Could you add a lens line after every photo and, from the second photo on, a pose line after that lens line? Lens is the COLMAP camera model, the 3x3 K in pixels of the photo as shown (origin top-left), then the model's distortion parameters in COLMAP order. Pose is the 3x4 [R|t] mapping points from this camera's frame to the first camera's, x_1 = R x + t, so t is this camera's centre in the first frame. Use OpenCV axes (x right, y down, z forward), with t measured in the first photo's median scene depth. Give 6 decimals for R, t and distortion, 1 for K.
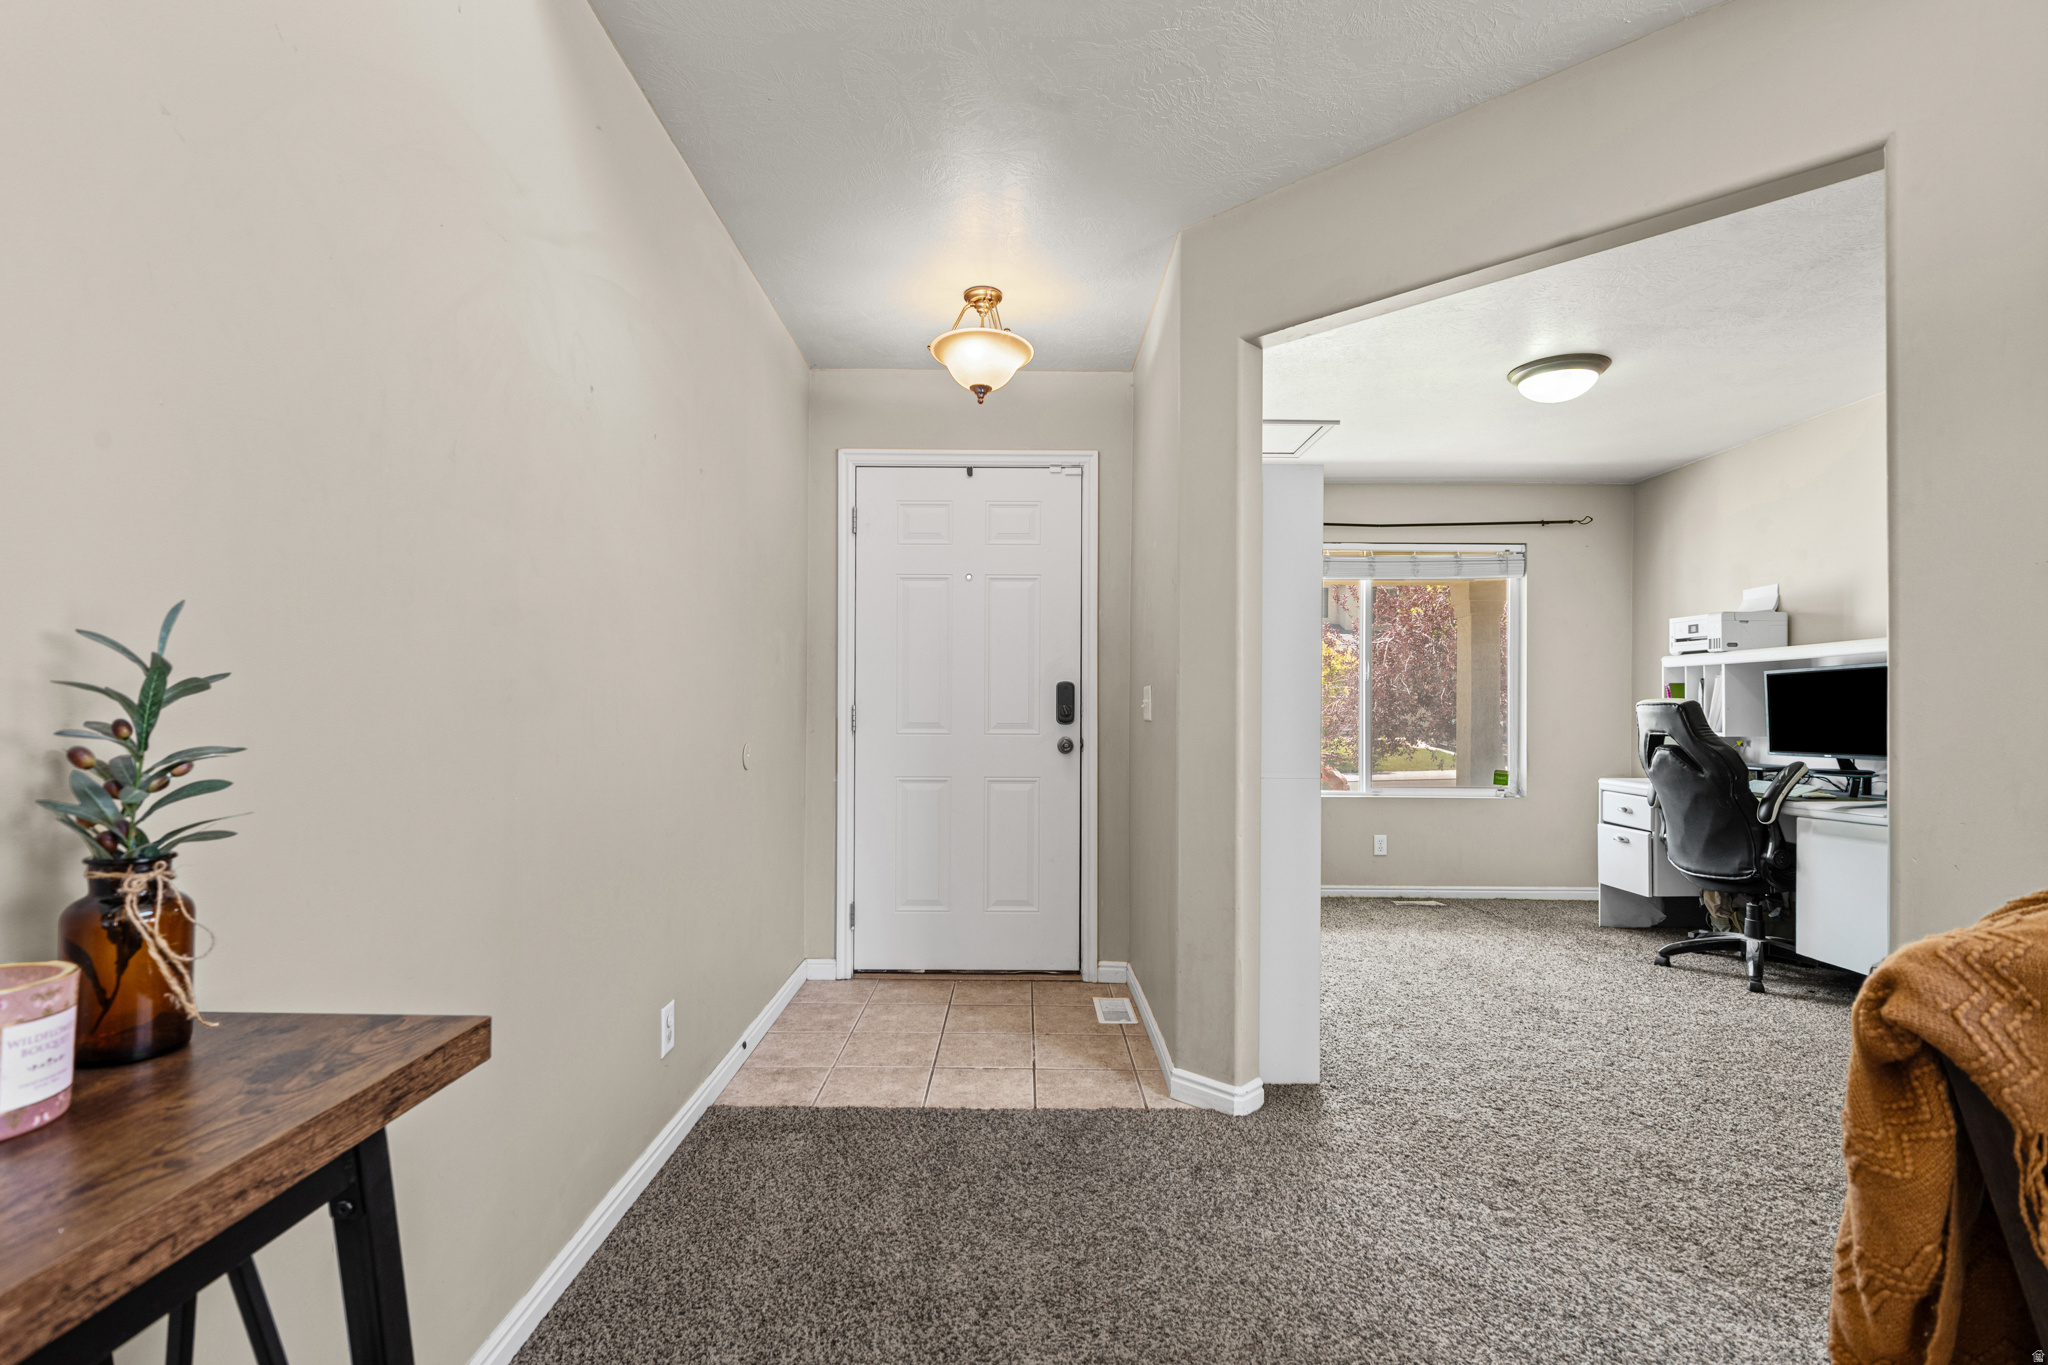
lens RADIAL K [[919.6, 0, 1025.0], [0, 919.6, 709.3], [0, 0, 1]] dist [-0.008760, -0.000118]
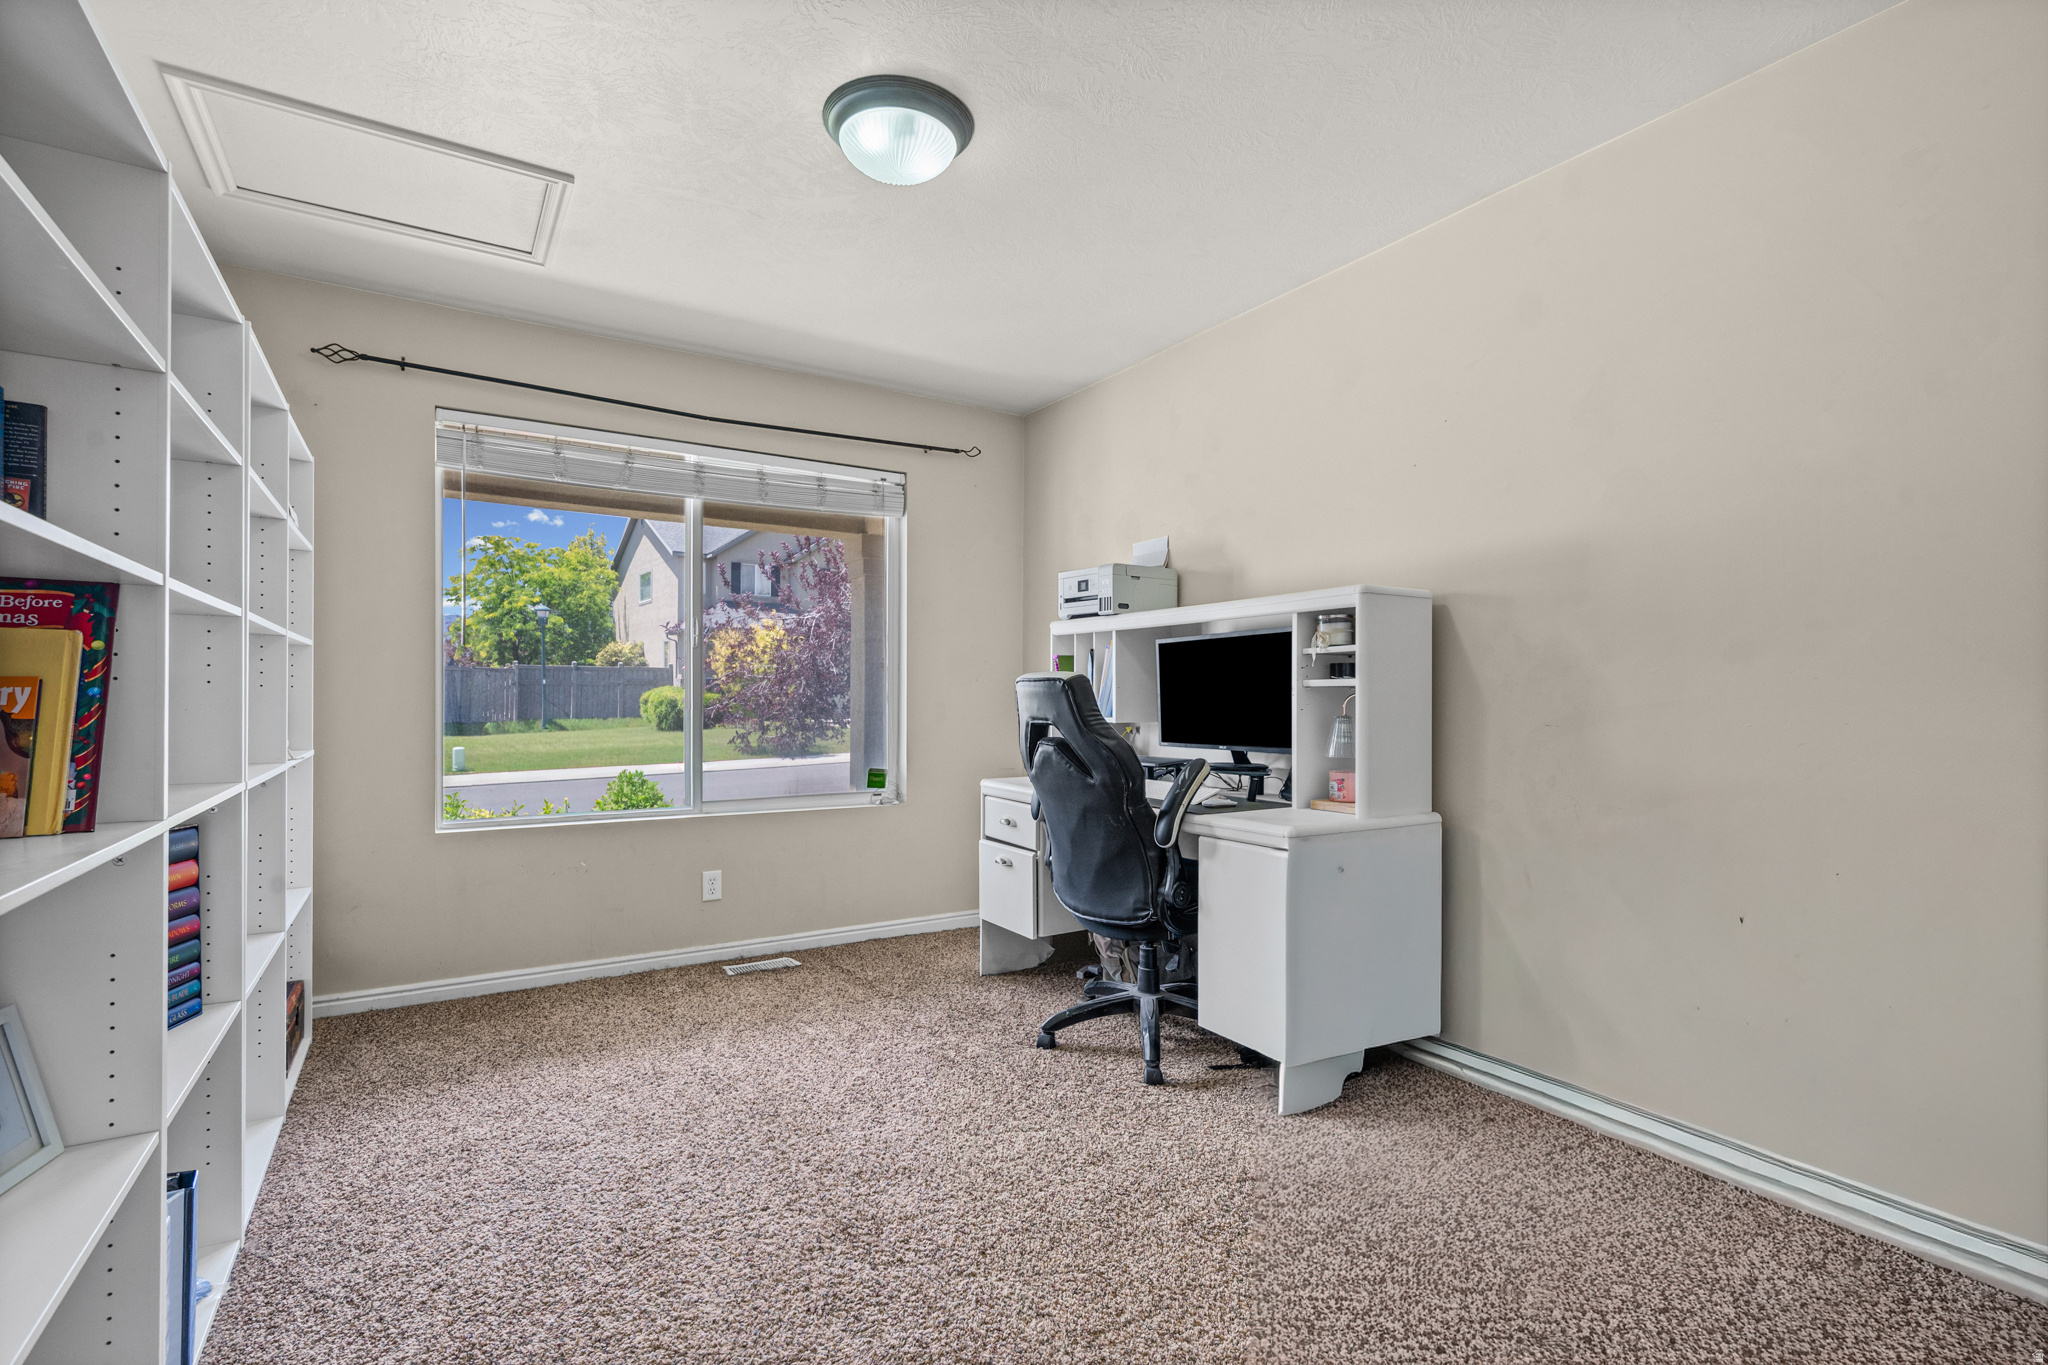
lens RADIAL K [[941.6, 0, 1024.3], [0, 941.6, 686.3], [0, 0, 1]] dist [0.002704, -0.000133]
pose [[0.844301, 0.006077, 0.535835, 0.288934], [-0.002494, 0.999969, -0.007411, 0.004766], [-0.535864, 0.004921, 0.844290, 0.390641]]
